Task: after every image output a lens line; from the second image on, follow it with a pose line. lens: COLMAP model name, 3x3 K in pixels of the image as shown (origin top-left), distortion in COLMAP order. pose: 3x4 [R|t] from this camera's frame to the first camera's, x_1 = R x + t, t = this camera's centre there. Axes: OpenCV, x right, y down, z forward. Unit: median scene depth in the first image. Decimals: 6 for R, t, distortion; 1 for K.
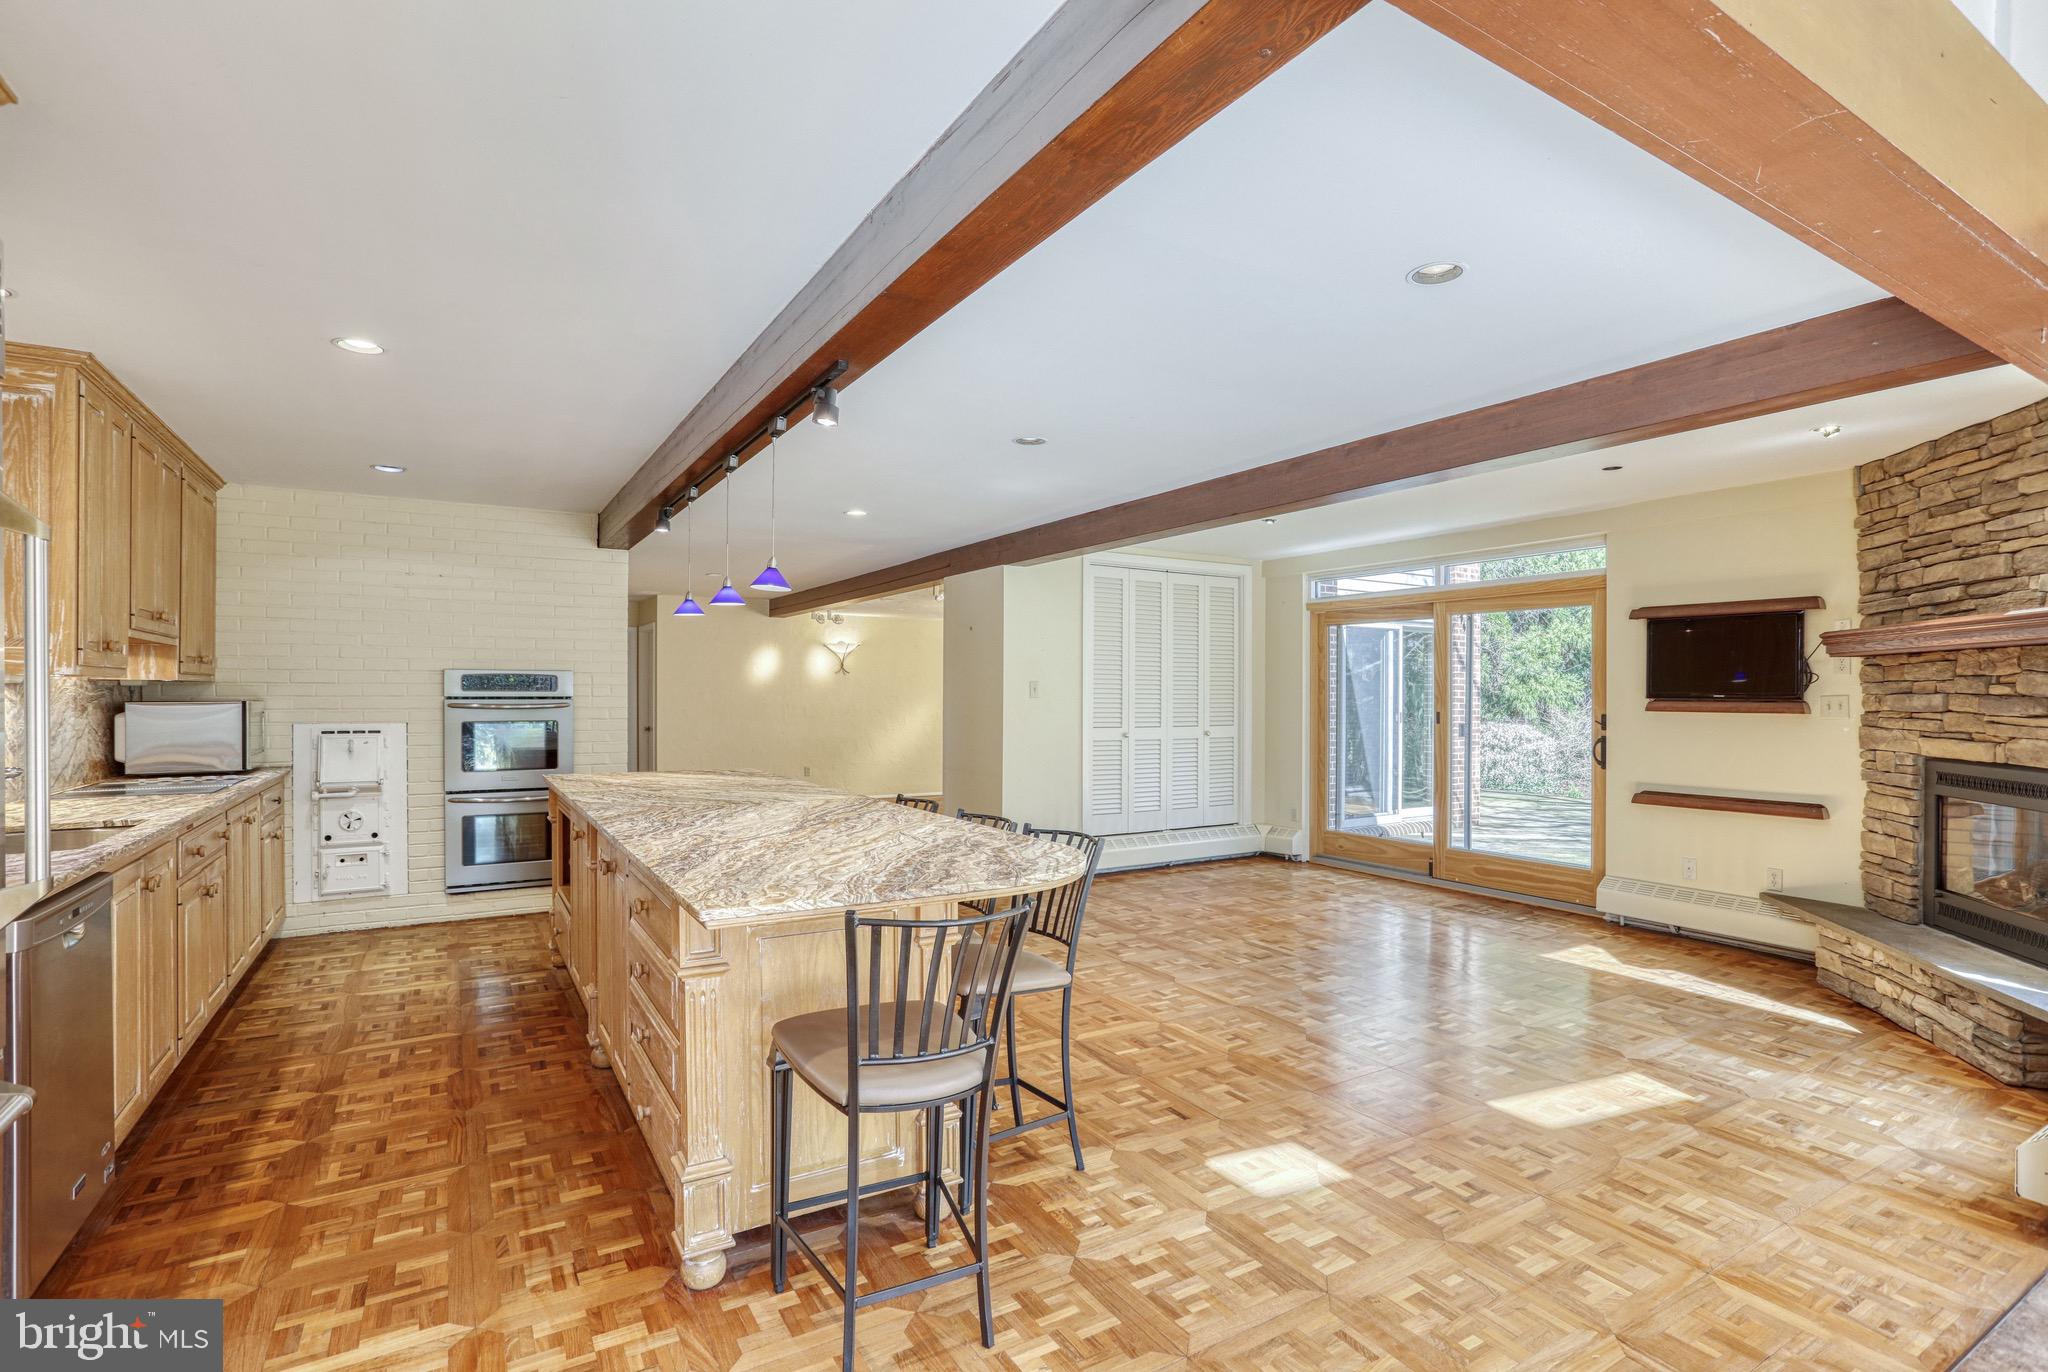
lens RADIAL K [[990.0, 0, 1033.6], [0, 990.0, 694.1], [0, 0, 1]] dist [-0.069148, 0.037147]
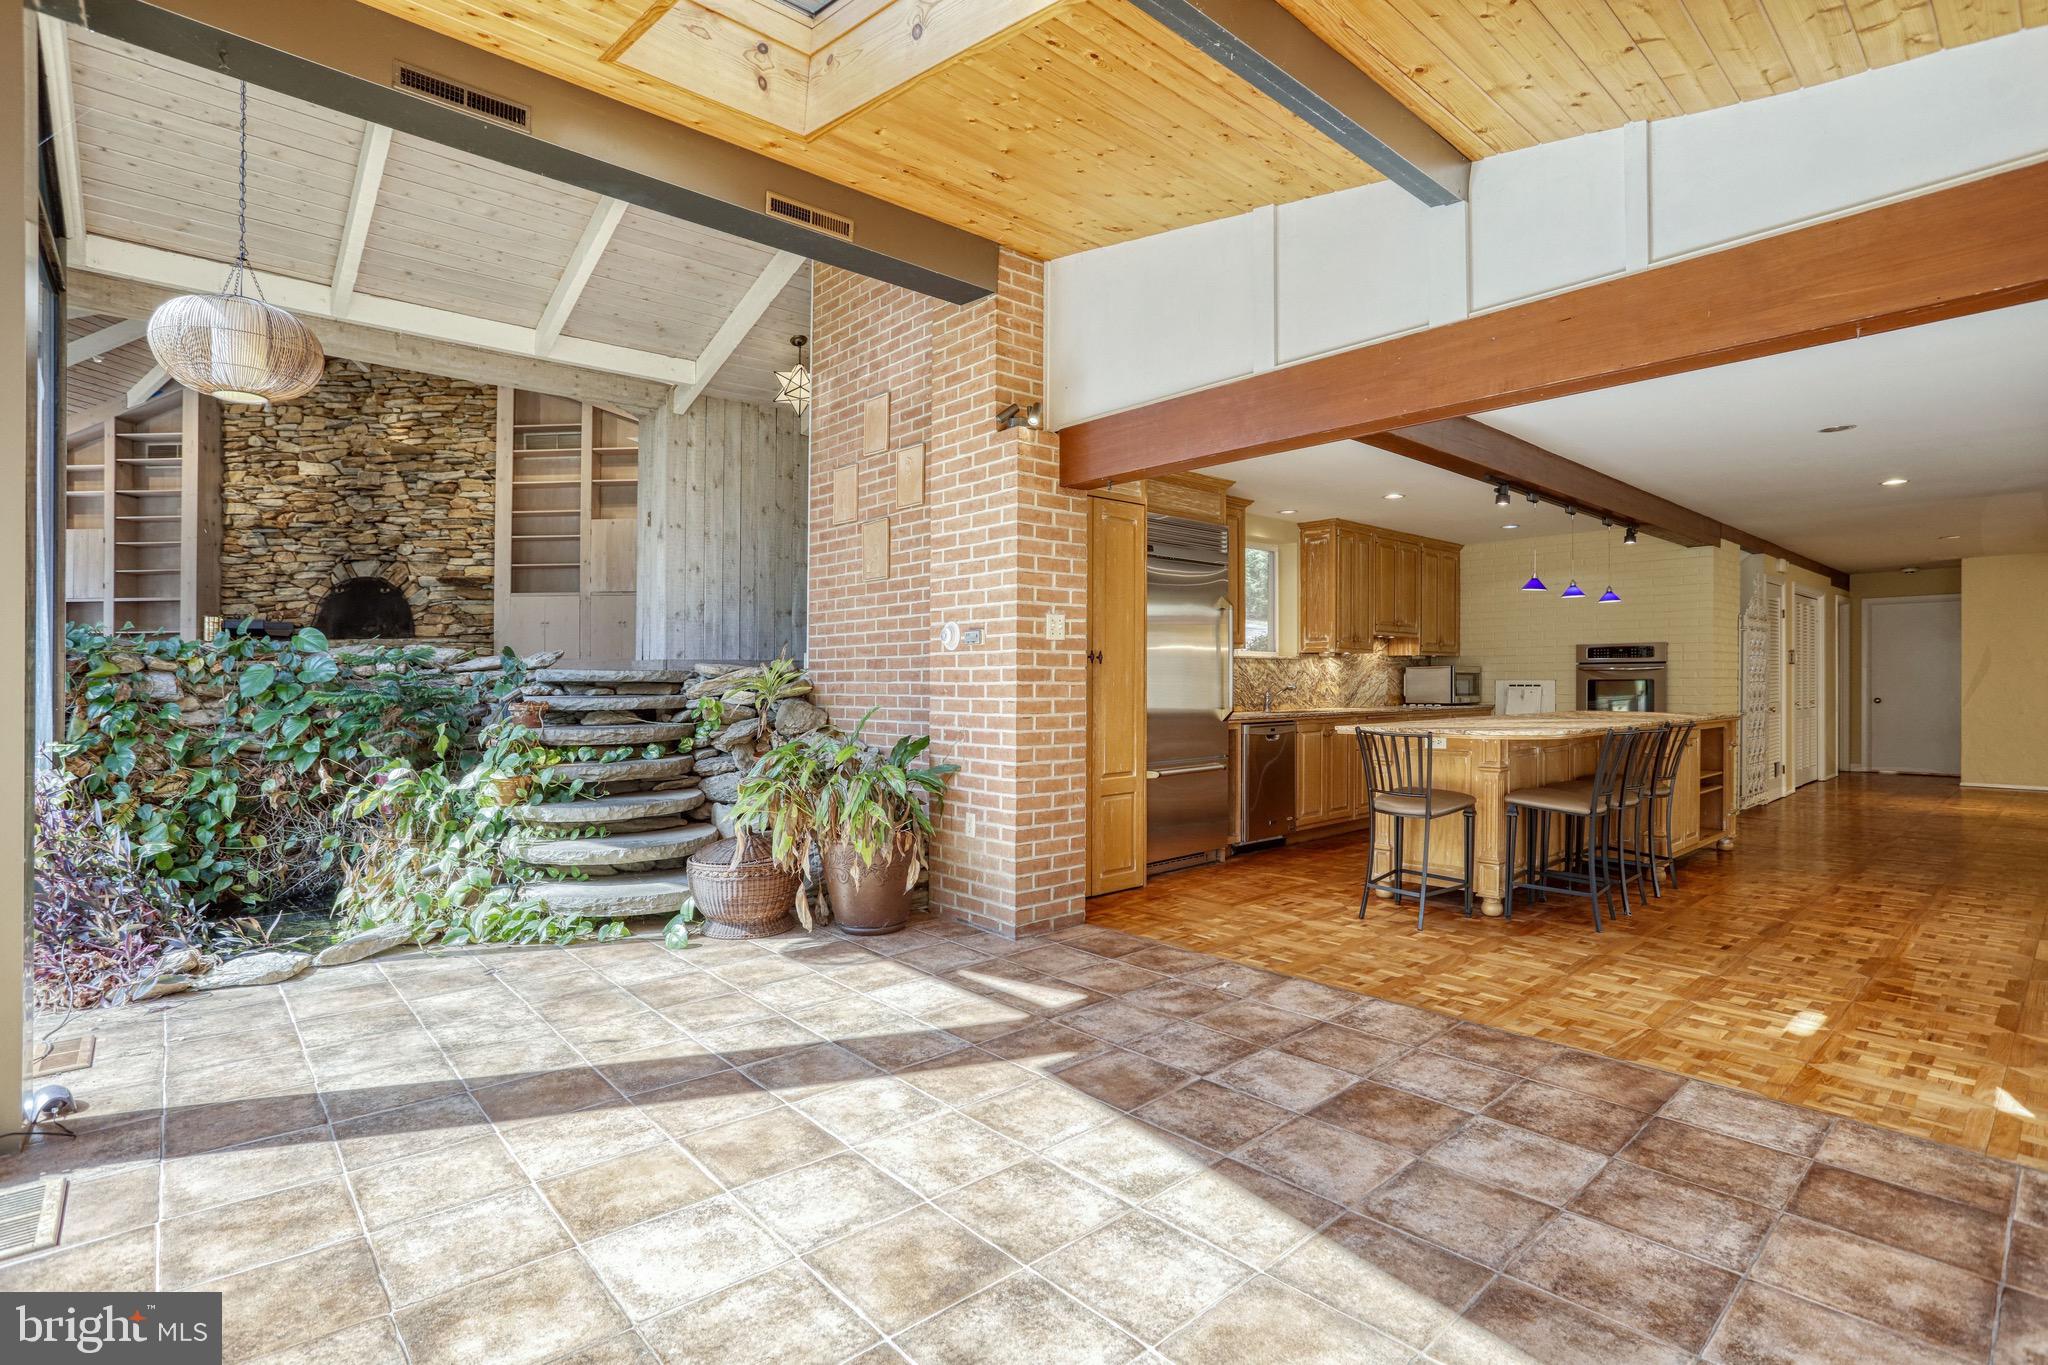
lens RADIAL K [[987.5, 0, 1022.2], [0, 987.5, 671.6], [0, 0, 1]] dist [-0.063326, 0.033138]
pose [[0.178501, -0.011275, -0.983875, 0.845938], [0.002408, 0.999936, -0.011023, 0.036359], [0.983937, -0.000401, 0.178516, -0.137095]]
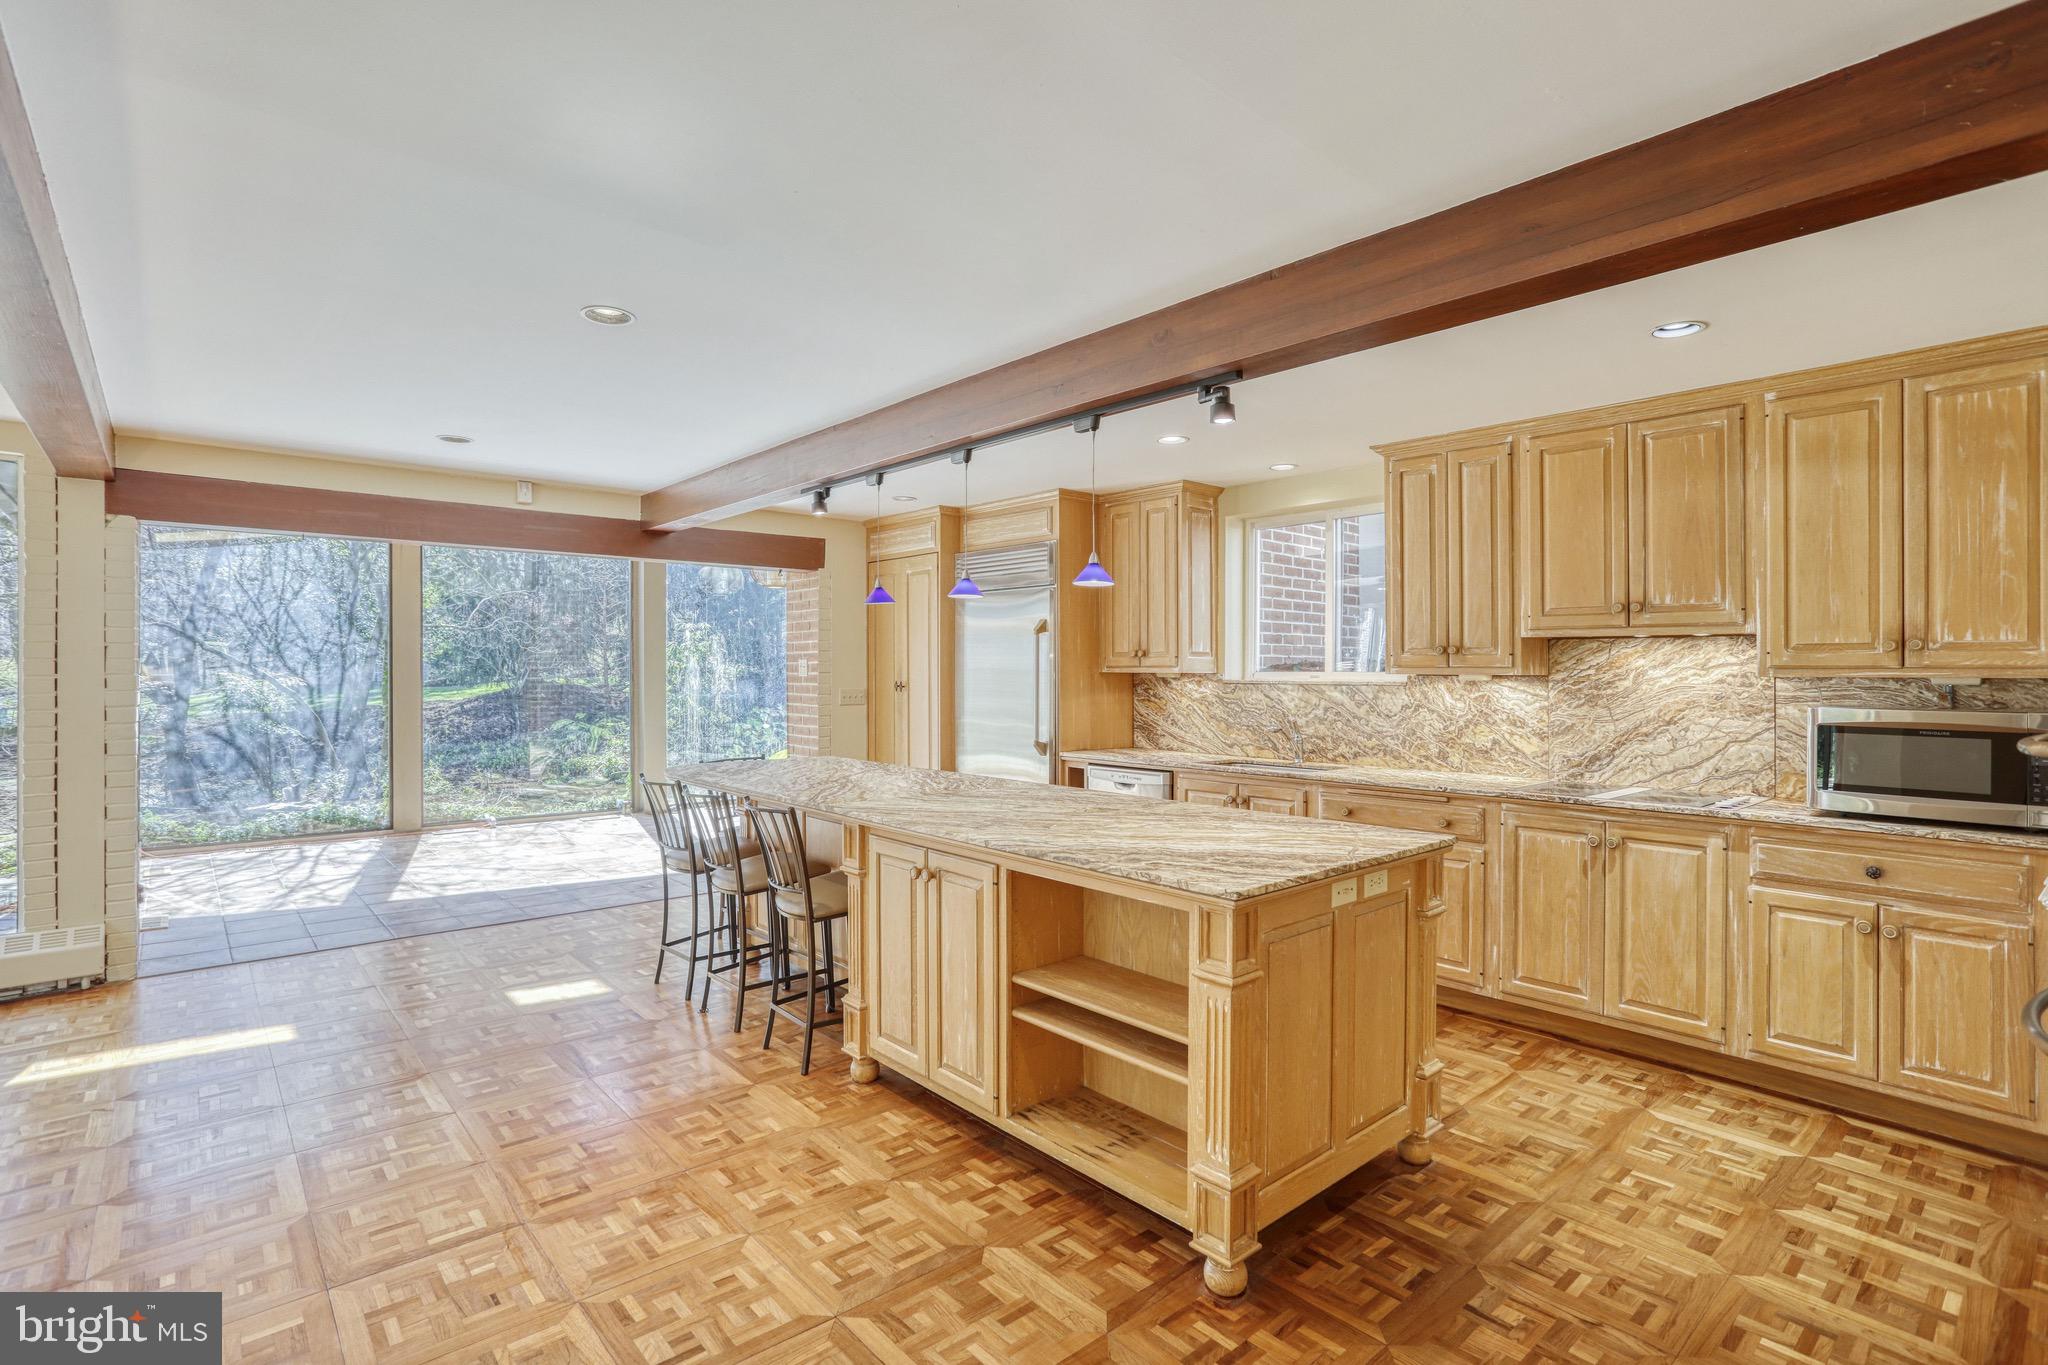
lens RADIAL K [[987.5, 0, 1022.2], [0, 987.5, 671.6], [0, 0, 1]] dist [-0.063326, 0.033138]
pose [[-0.985010, -0.006203, -0.172385, -0.151478], [-0.006167, 0.999981, -0.000747, -0.012279], [0.172386, 0.000327, -0.985029, 1.527163]]
